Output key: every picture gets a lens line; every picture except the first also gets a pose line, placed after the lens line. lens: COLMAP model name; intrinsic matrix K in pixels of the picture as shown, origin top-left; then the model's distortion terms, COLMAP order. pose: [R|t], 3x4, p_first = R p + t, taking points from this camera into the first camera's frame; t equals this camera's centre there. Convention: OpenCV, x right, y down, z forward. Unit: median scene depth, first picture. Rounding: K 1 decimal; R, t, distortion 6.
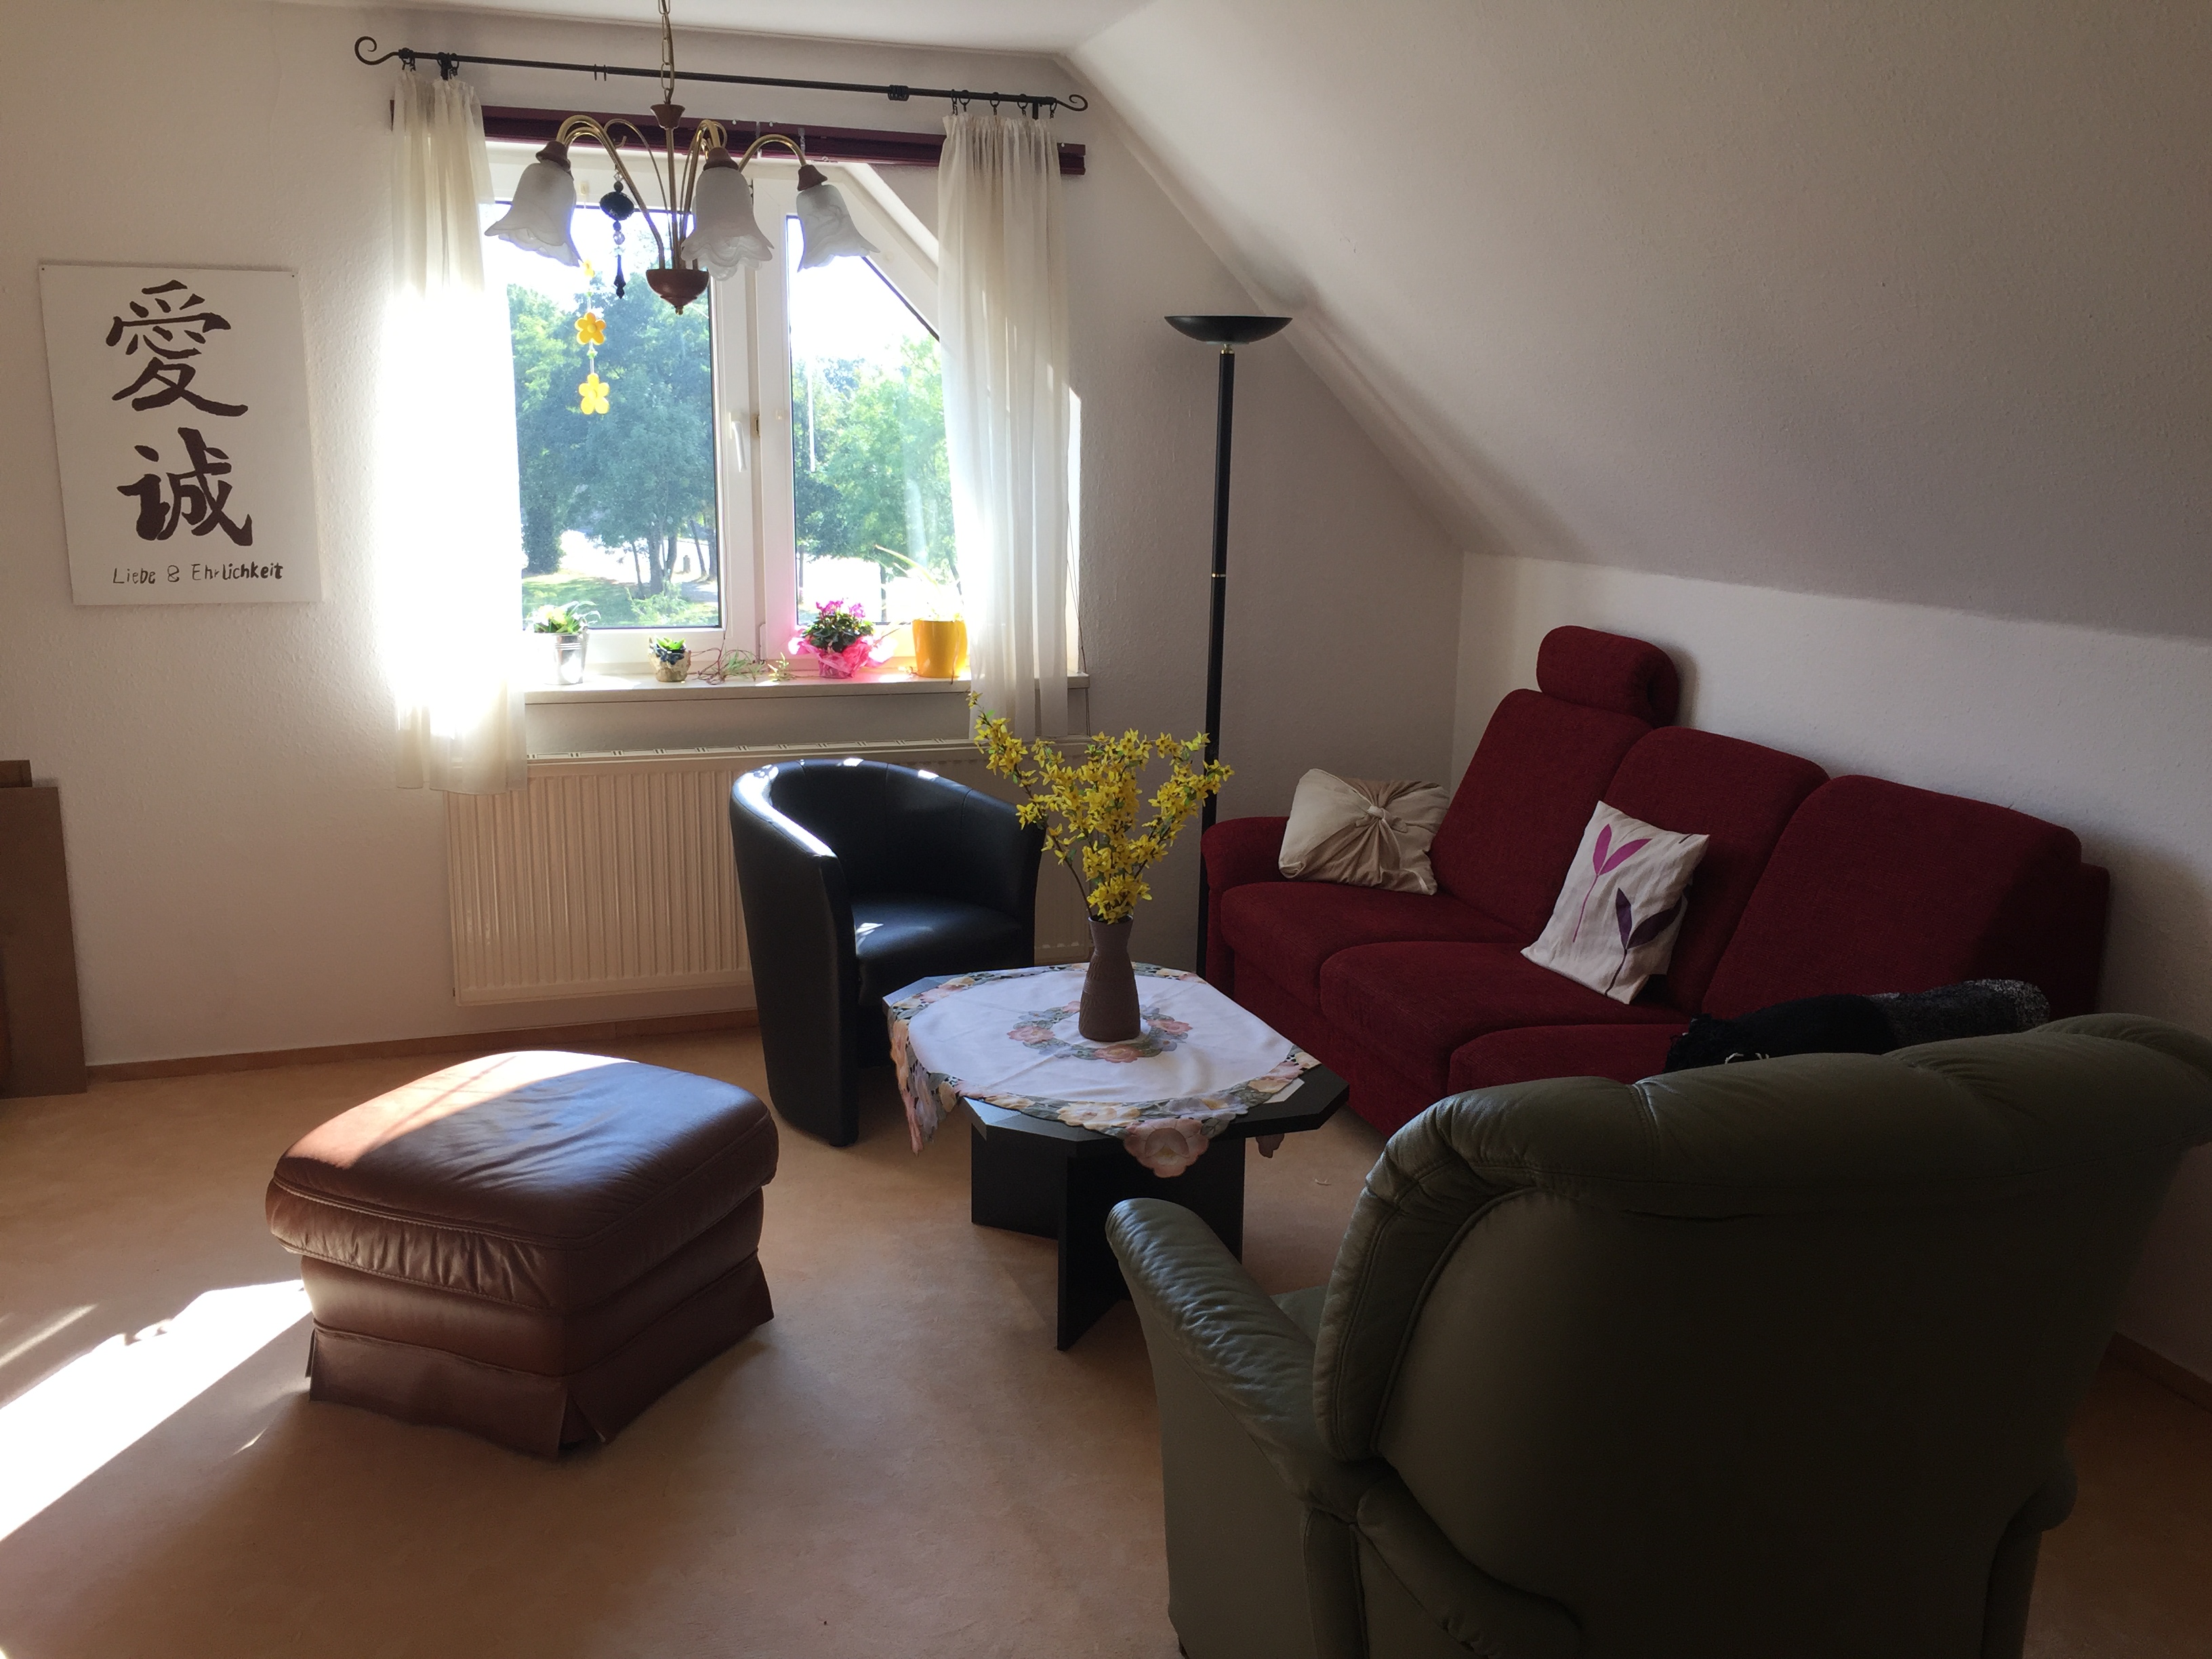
lens RADIAL K [[1909.6, 0, 1106.0], [0, 1909.6, 829.5], [0, 0, 1]] dist [0.108980, -0.169349]
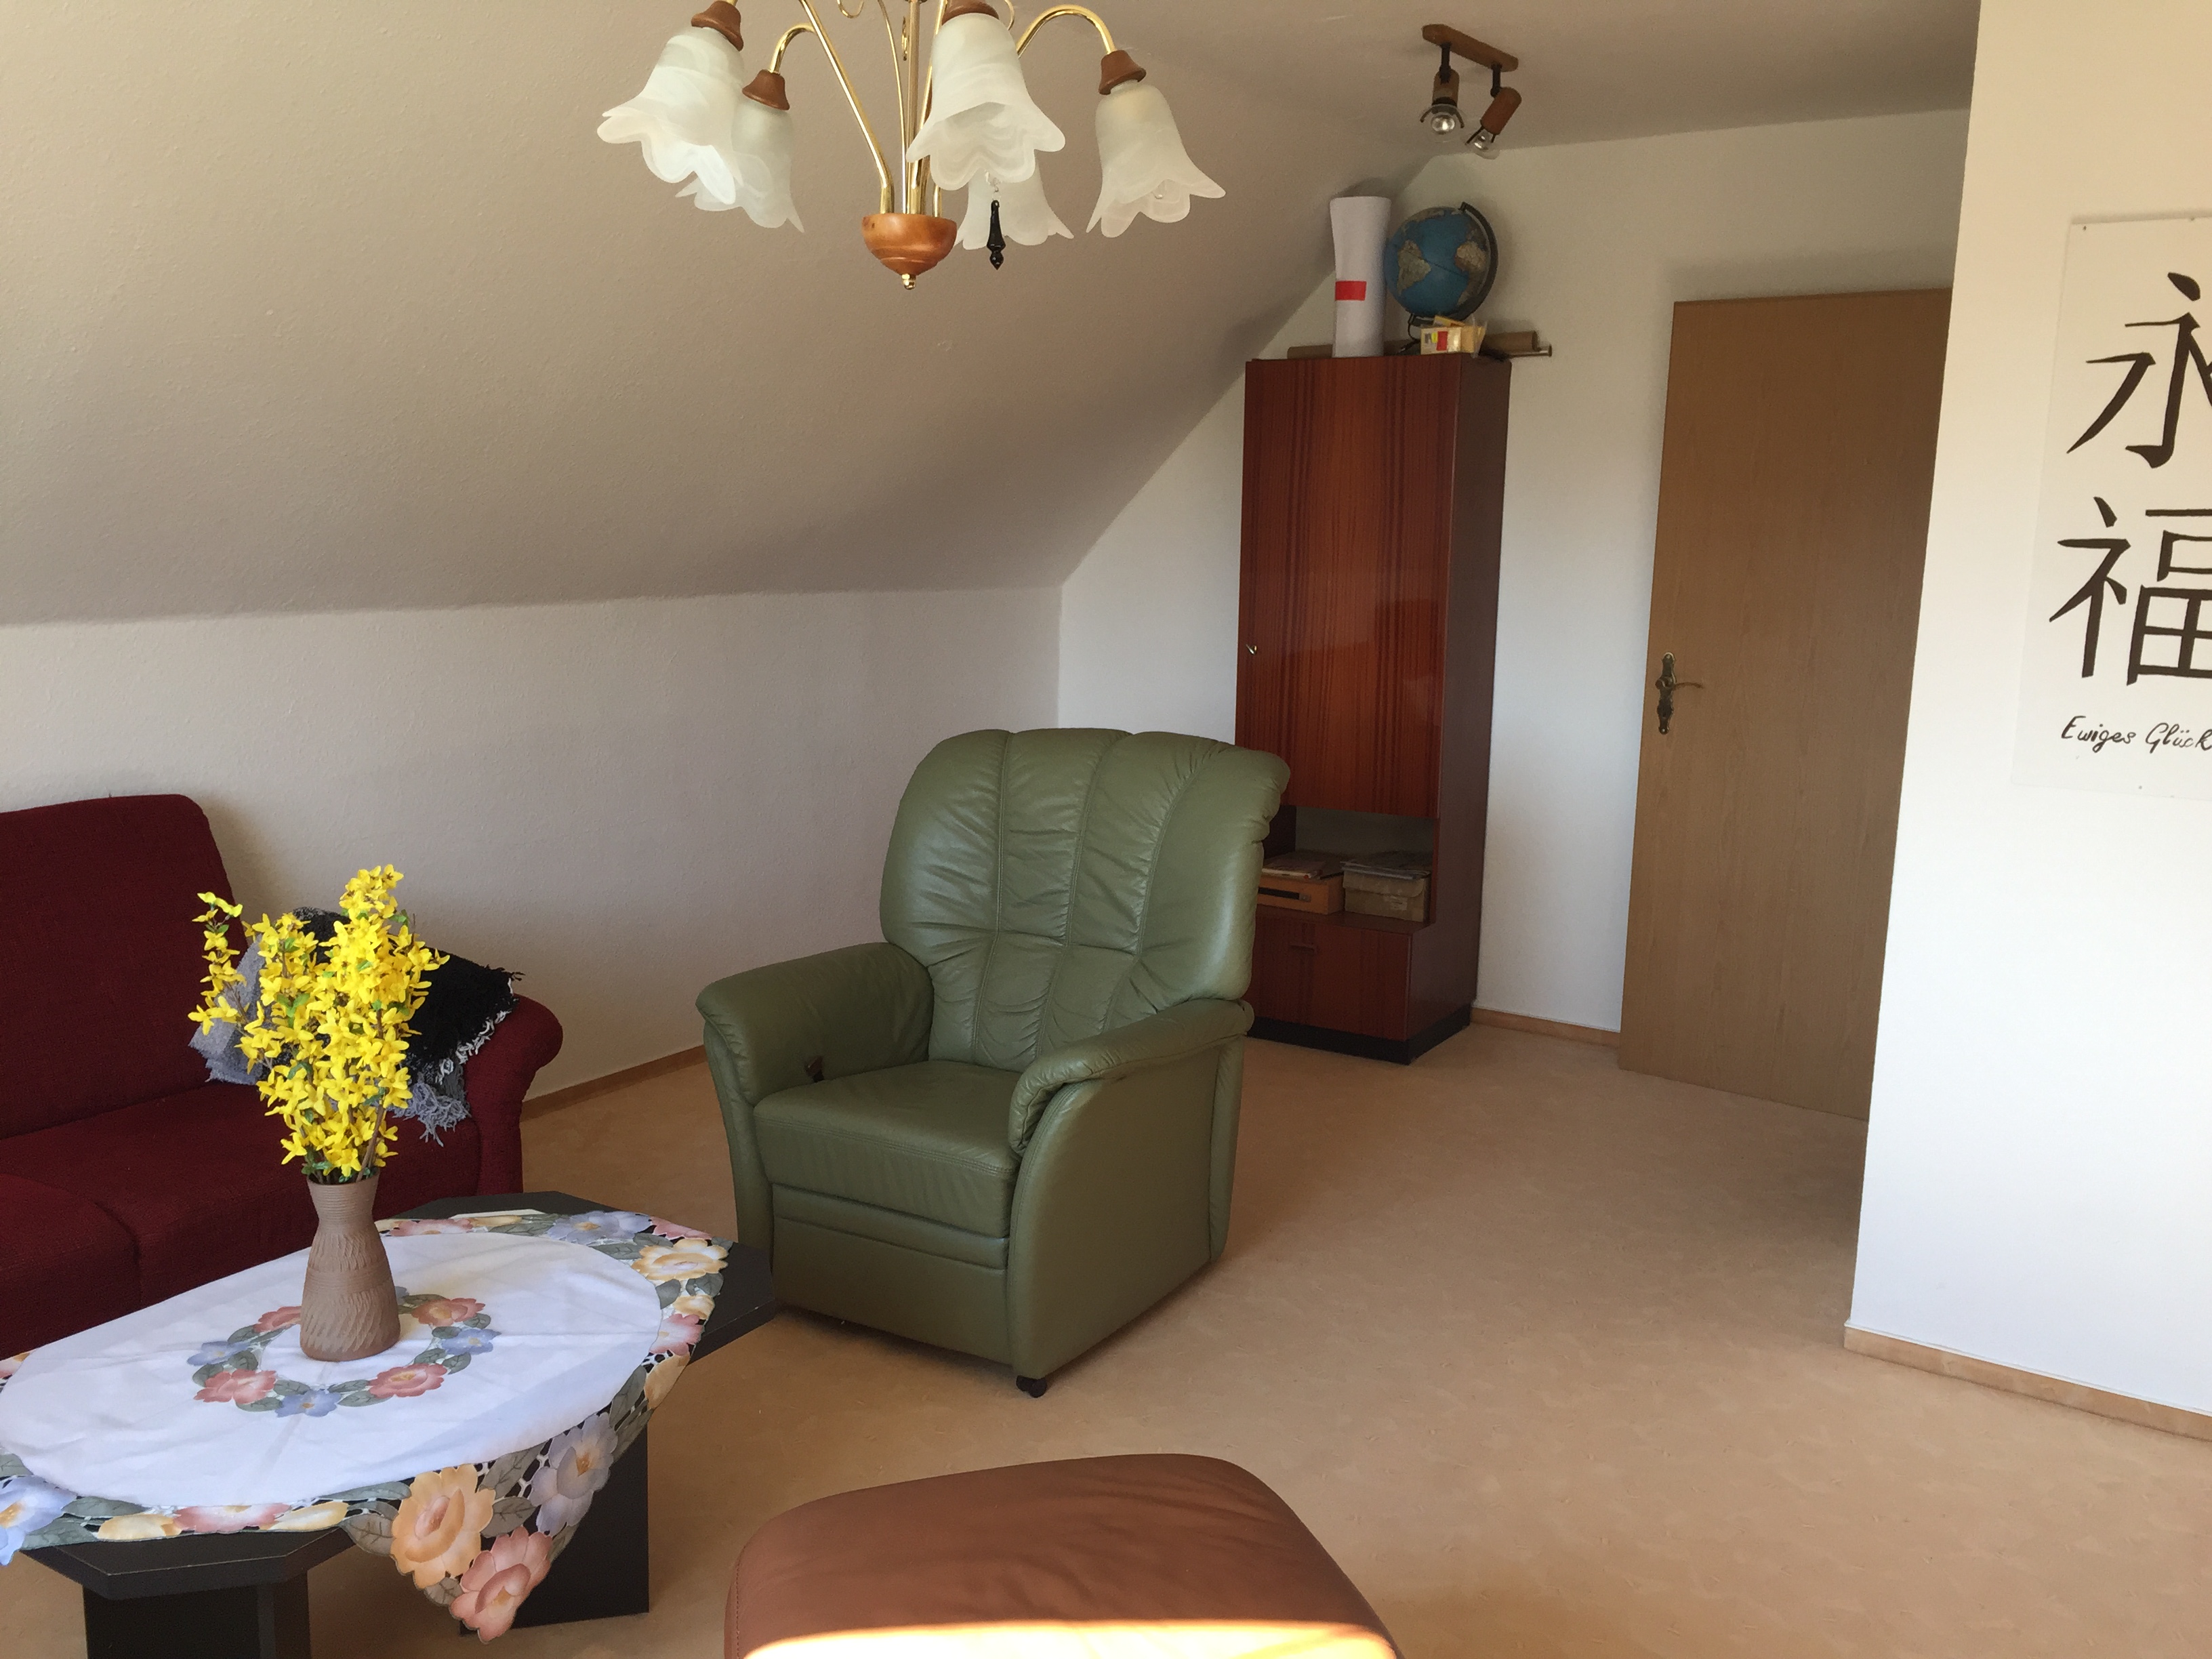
lens RADIAL K [[1909.6, 0, 1106.0], [0, 1909.6, 829.5], [0, 0, 1]] dist [0.108980, -0.169349]
pose [[-0.638297, -0.155202, 0.753983, -0.531594], [0.133045, 0.942483, 0.306635, -0.192151], [-0.758206, 0.296038, -0.580935, 0.937219]]
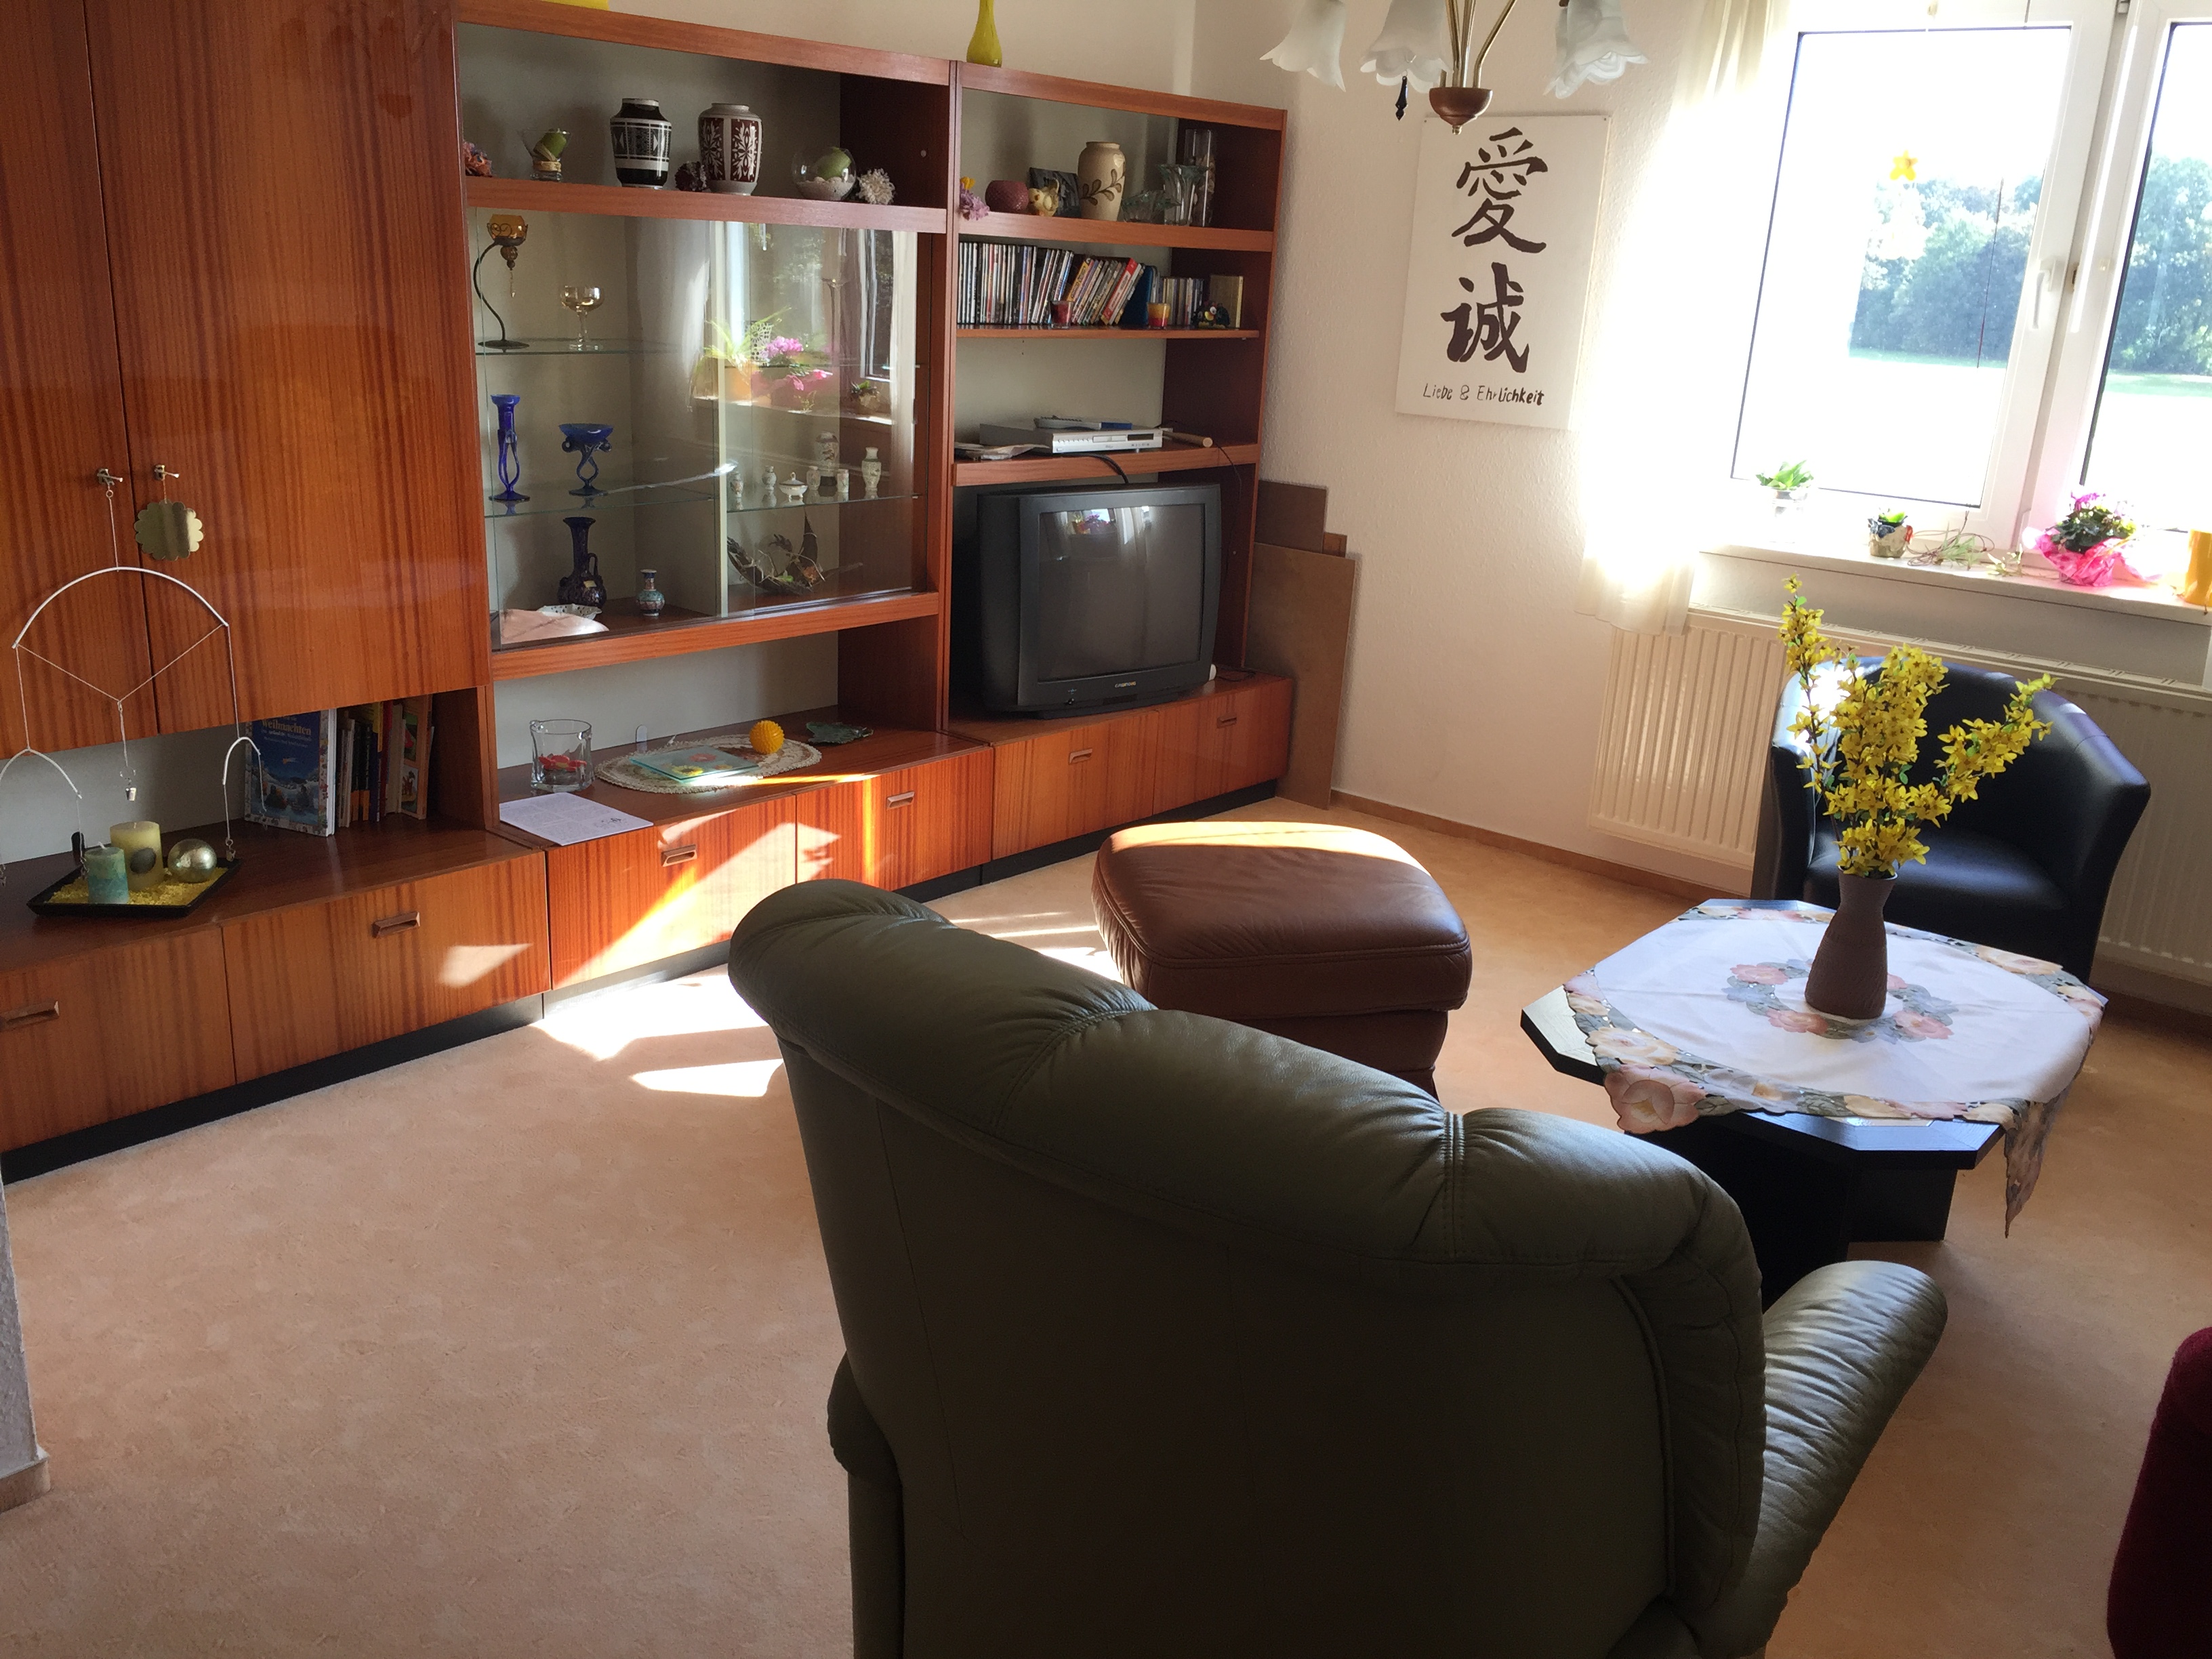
lens RADIAL K [[1909.6, 0, 1106.0], [0, 1909.6, 829.5], [0, 0, 1]] dist [0.108980, -0.169349]
pose [[0.520303, 0.266164, -0.811444, 0.409405], [-0.219181, 0.959981, 0.174346, -0.035779], [0.825376, 0.087140, 0.557819, 0.212465]]
